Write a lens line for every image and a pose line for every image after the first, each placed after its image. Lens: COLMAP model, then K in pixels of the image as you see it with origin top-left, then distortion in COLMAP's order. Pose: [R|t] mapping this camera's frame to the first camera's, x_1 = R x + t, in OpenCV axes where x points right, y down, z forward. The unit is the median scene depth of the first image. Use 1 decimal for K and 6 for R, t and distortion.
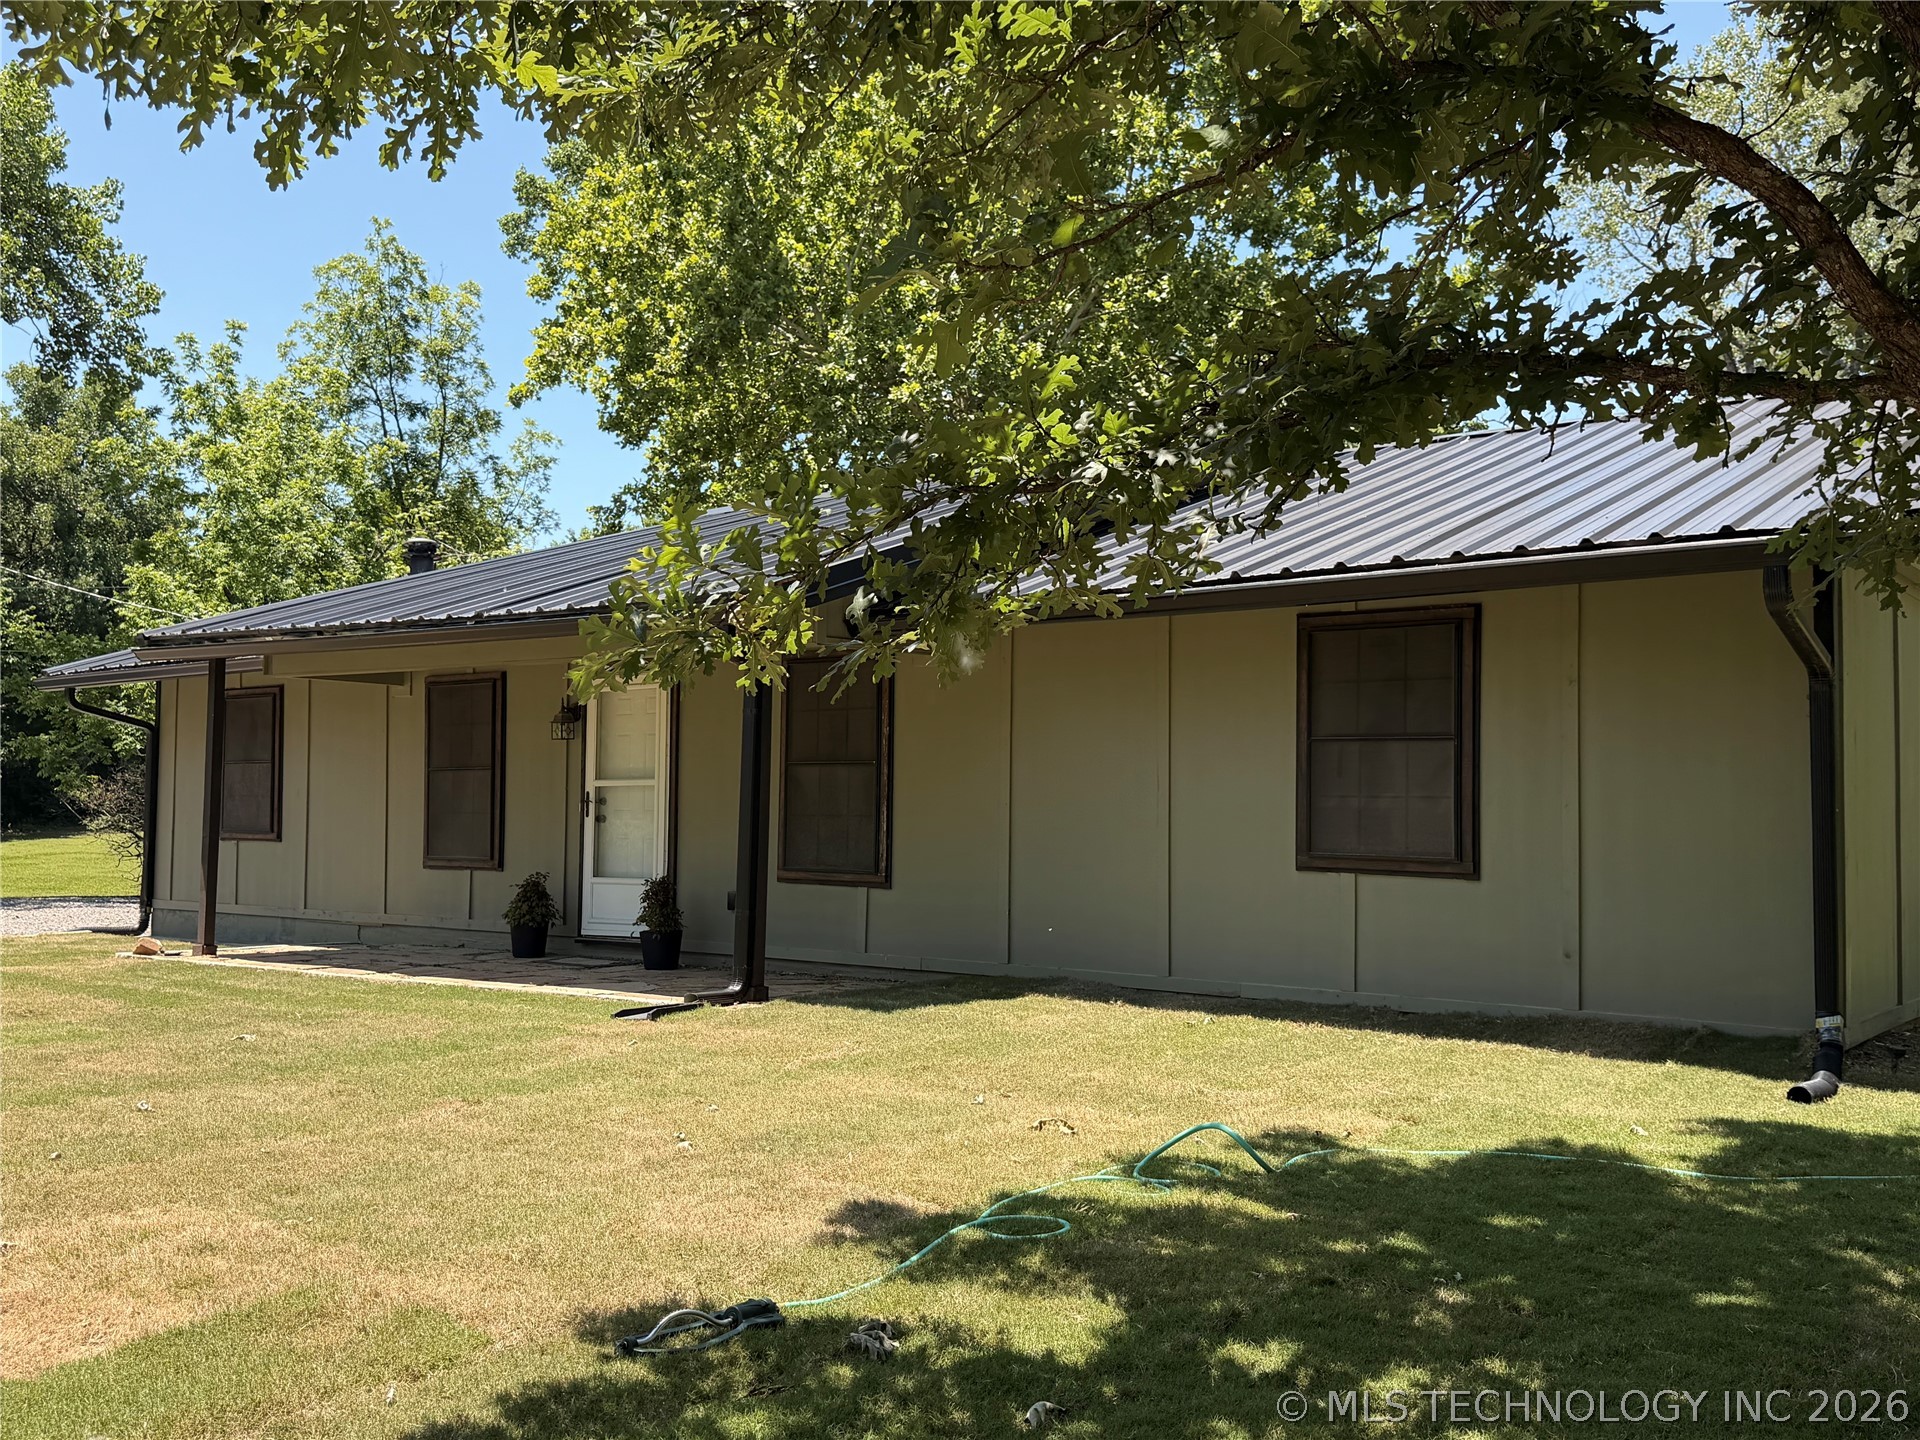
lens RADIAL K [[1761.3, 0, 958.7], [0, 1761.3, 725.8], [0, 0, 1]] dist [0.147835, -0.265421]
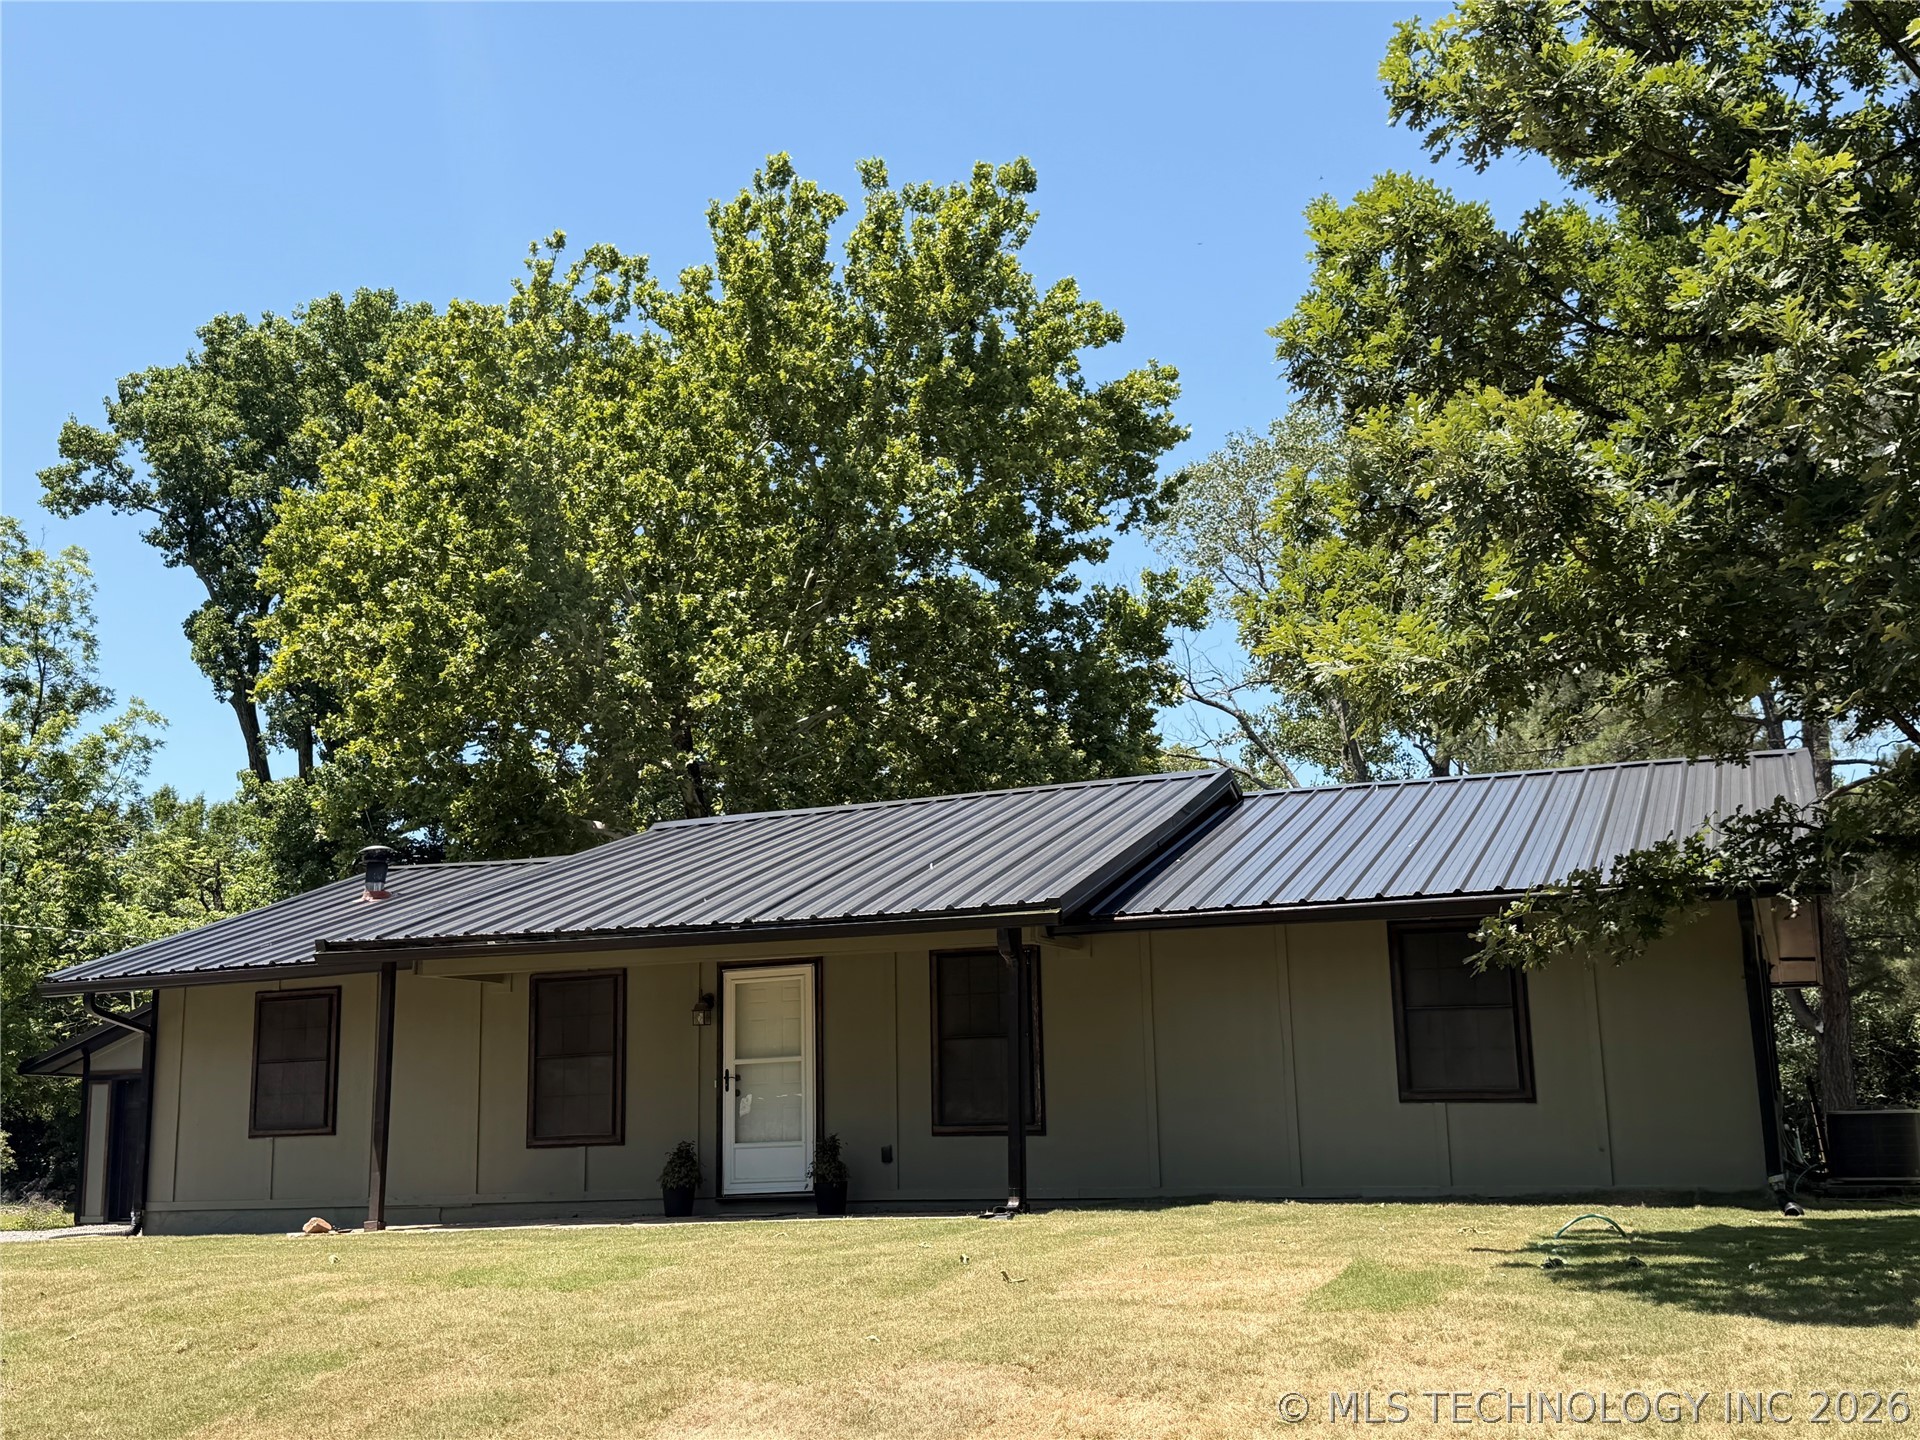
lens RADIAL K [[1973.7, 0, 984.4], [0, 1973.7, 726.4], [0, 0, 1]] dist [0.190588, -0.400267]
pose [[0.956155, 0.026667, 0.291646, -0.439727], [0.017818, 0.988704, -0.148818, 0.011424], [-0.292320, 0.147489, 0.944879, -0.336183]]
